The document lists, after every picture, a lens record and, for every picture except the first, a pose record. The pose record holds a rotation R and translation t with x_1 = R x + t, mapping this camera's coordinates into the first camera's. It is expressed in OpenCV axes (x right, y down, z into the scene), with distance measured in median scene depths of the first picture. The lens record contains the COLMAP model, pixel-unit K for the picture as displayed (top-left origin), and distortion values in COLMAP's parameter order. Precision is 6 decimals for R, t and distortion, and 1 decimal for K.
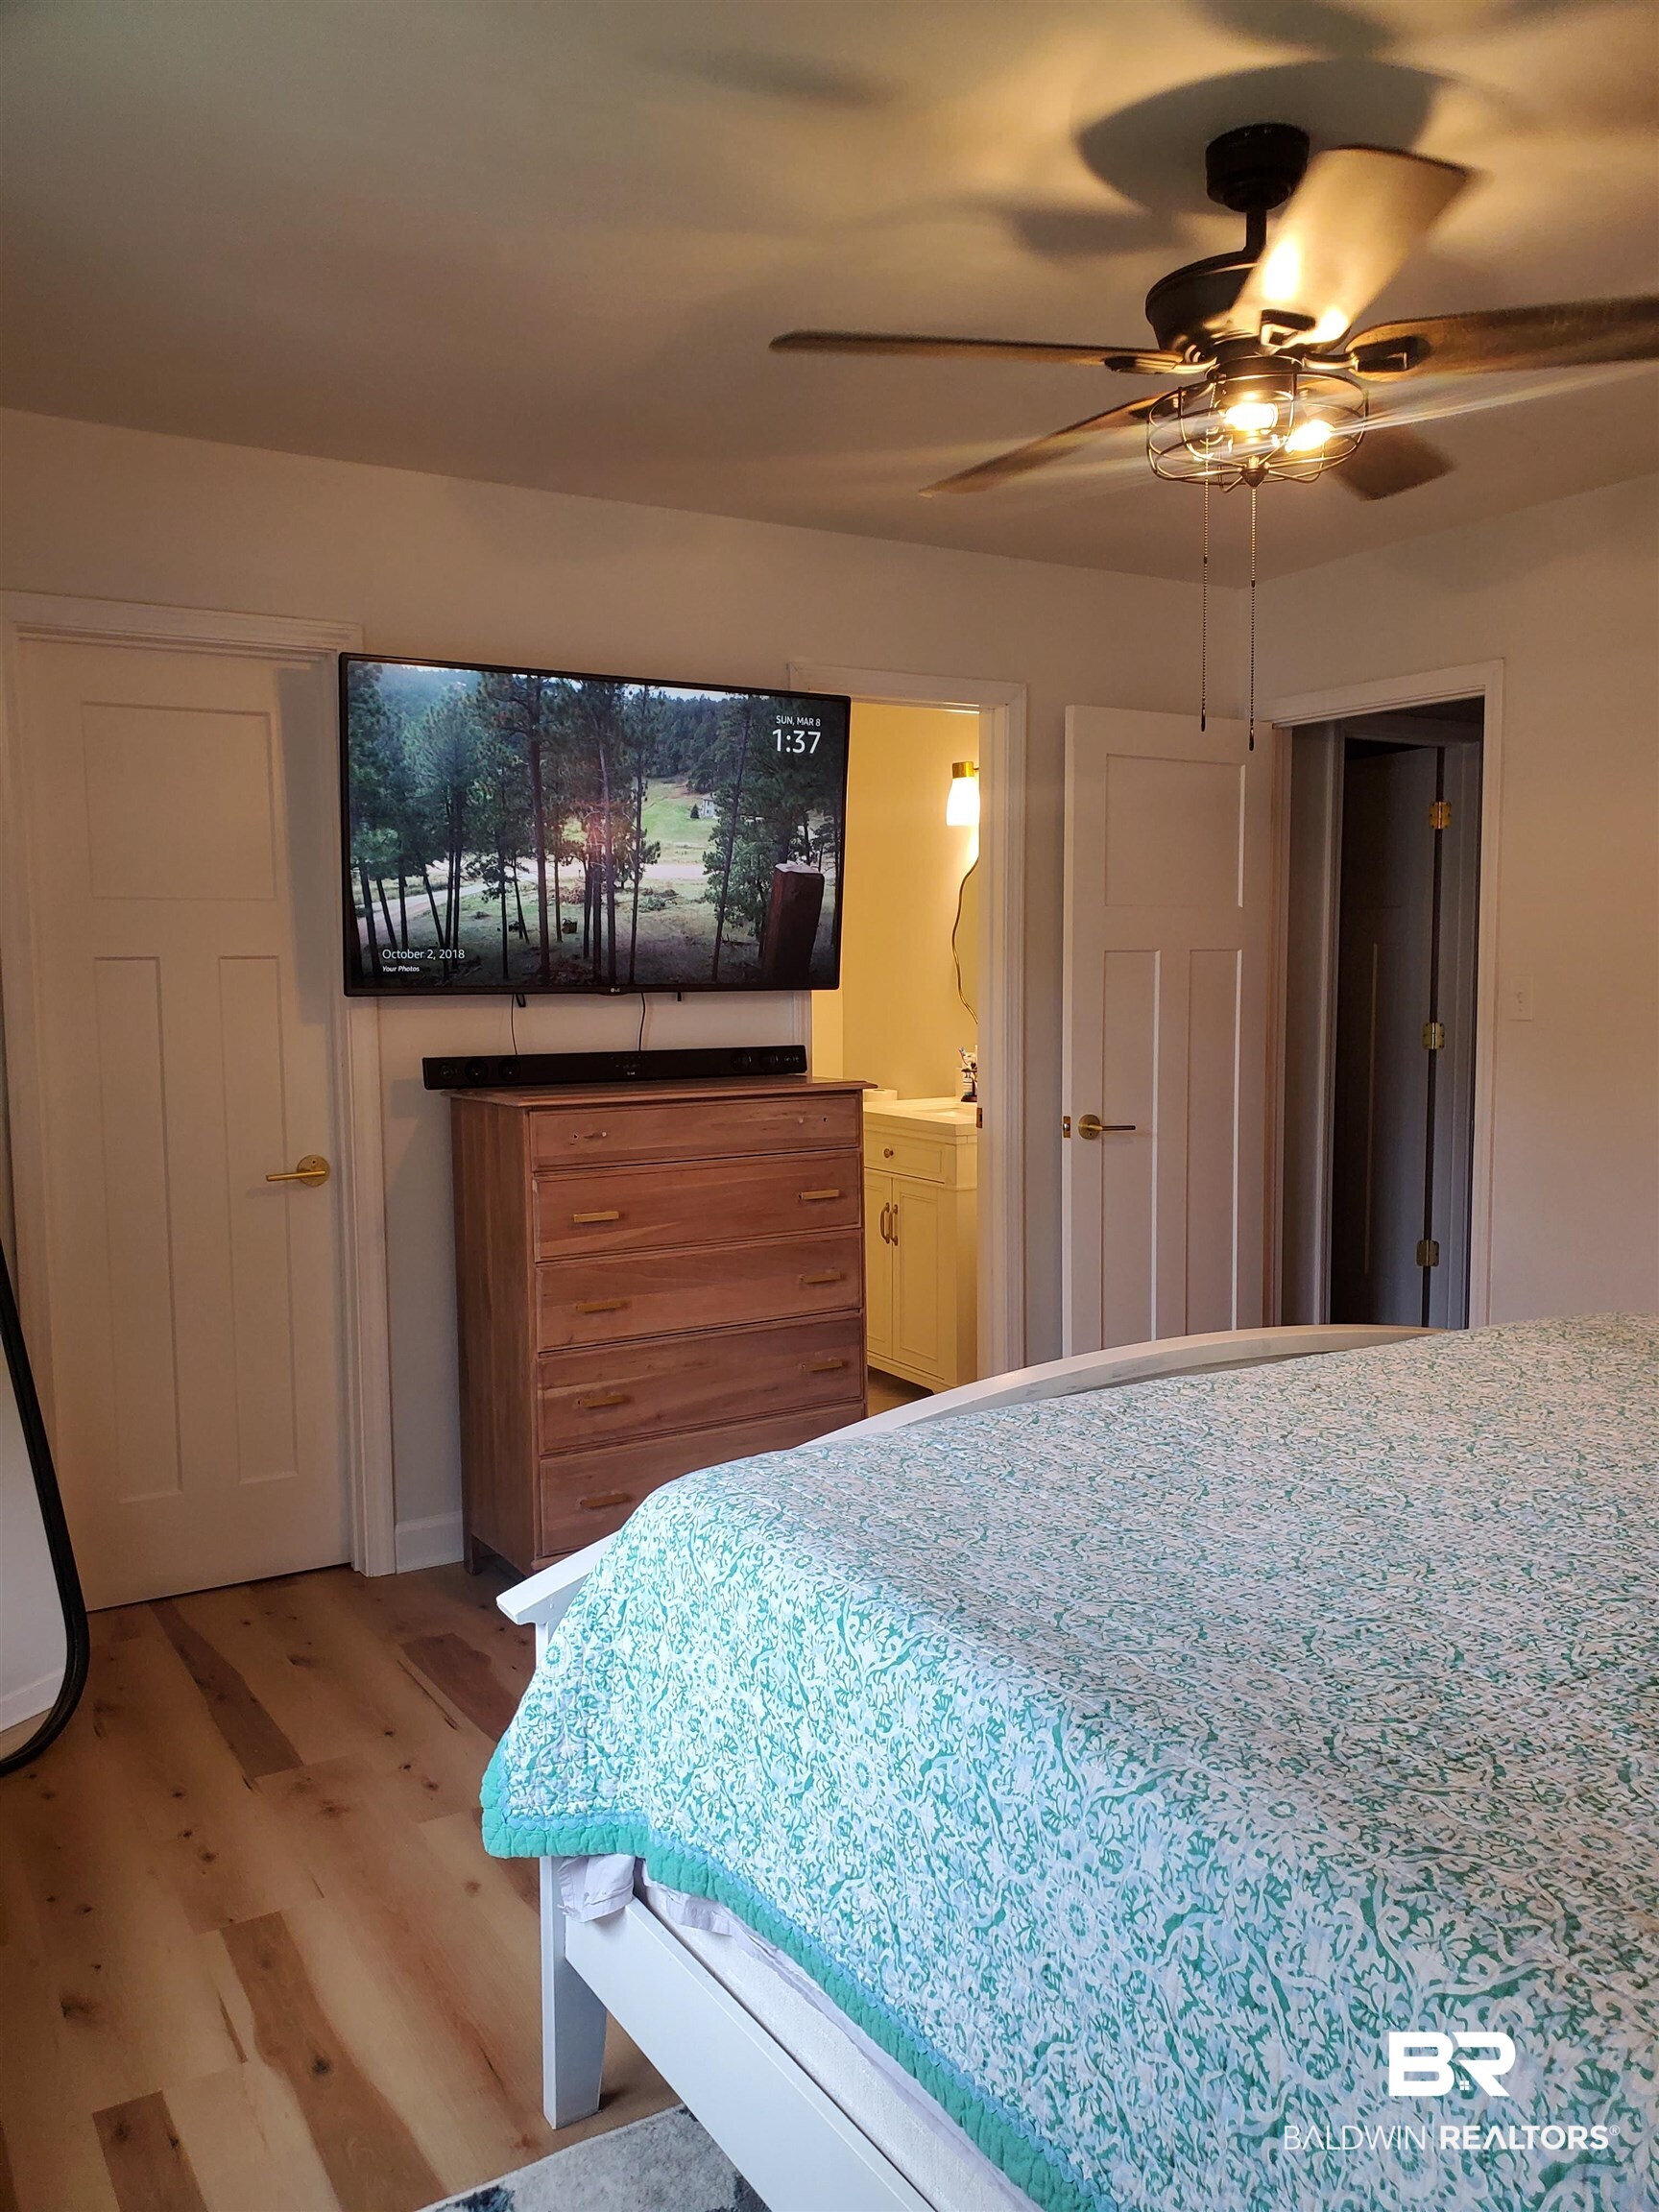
lens RADIAL K [[1703.0, 0, 831.3], [0, 1703.0, 1108.0], [0, 0, 1]] dist [0.002153, 0.000613]
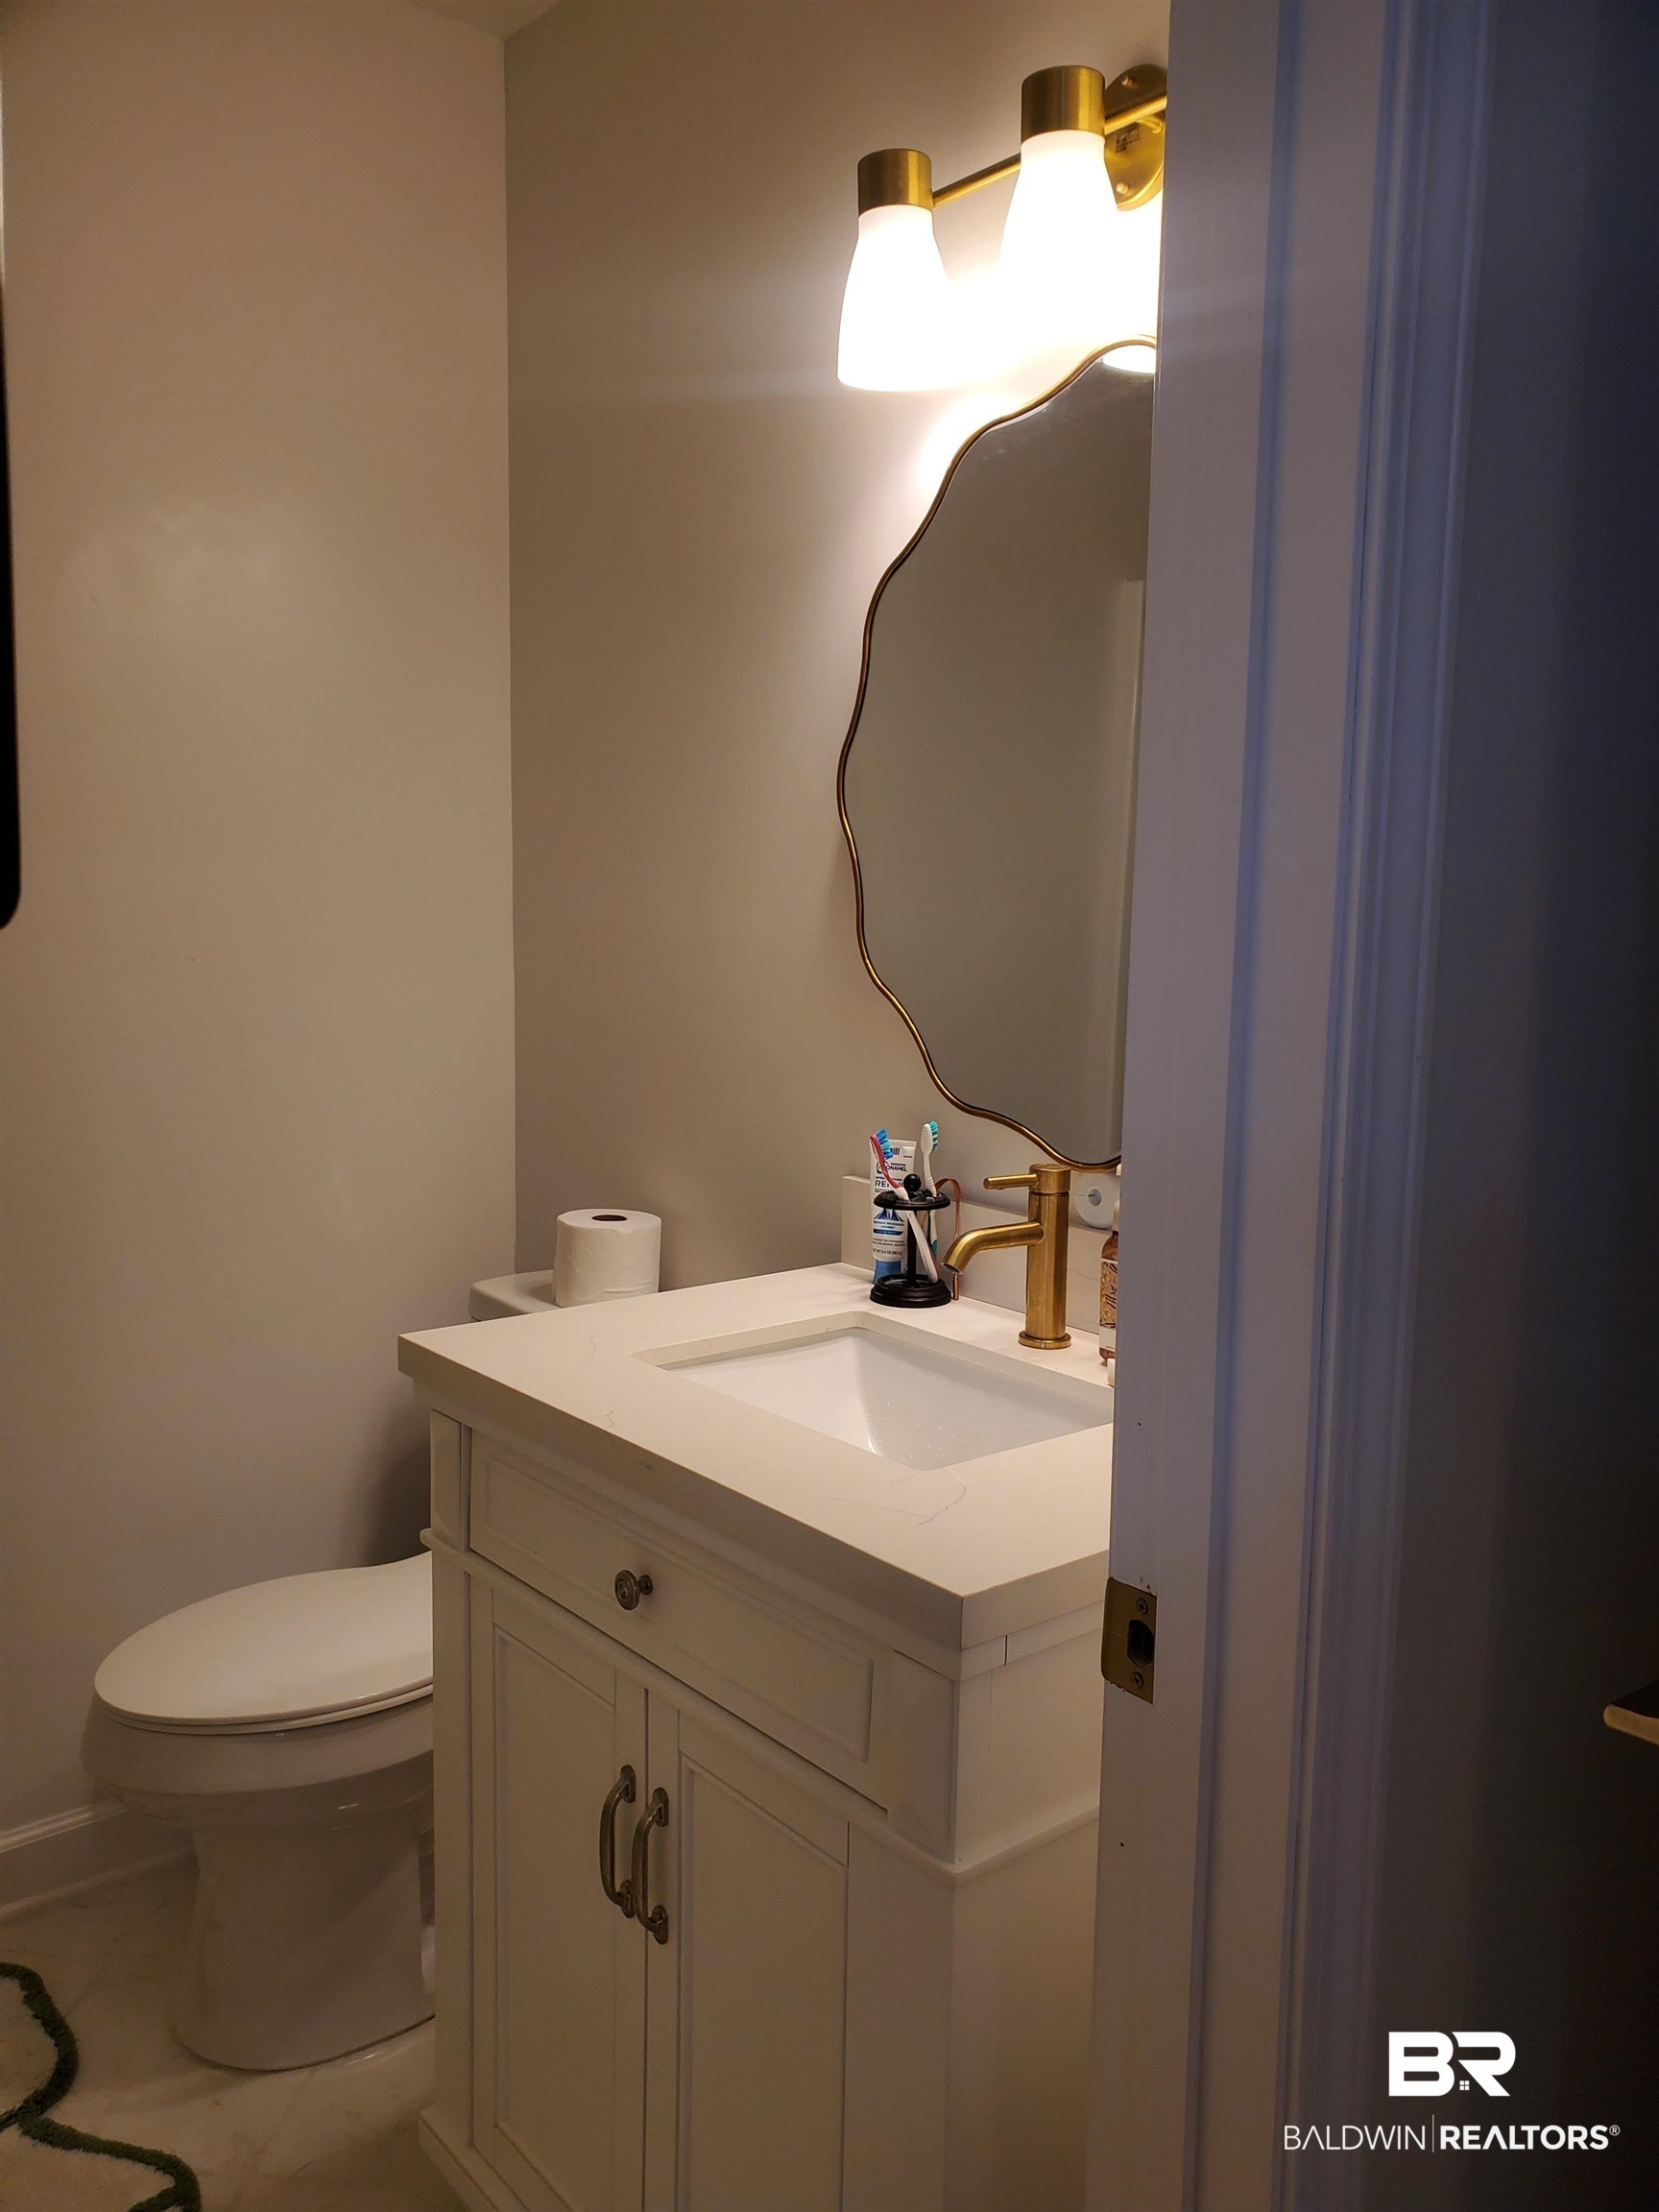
lens RADIAL K [[1703.0, 0, 826.9], [0, 1703.0, 1105.1], [0, 0, 1]] dist [0.002153, 0.000613]
pose [[0.987607, 0.007483, 0.156769, 0.021786], [-0.012124, 0.999515, 0.028670, -0.050456], [-0.156478, -0.030215, 0.987219, 0.747125]]
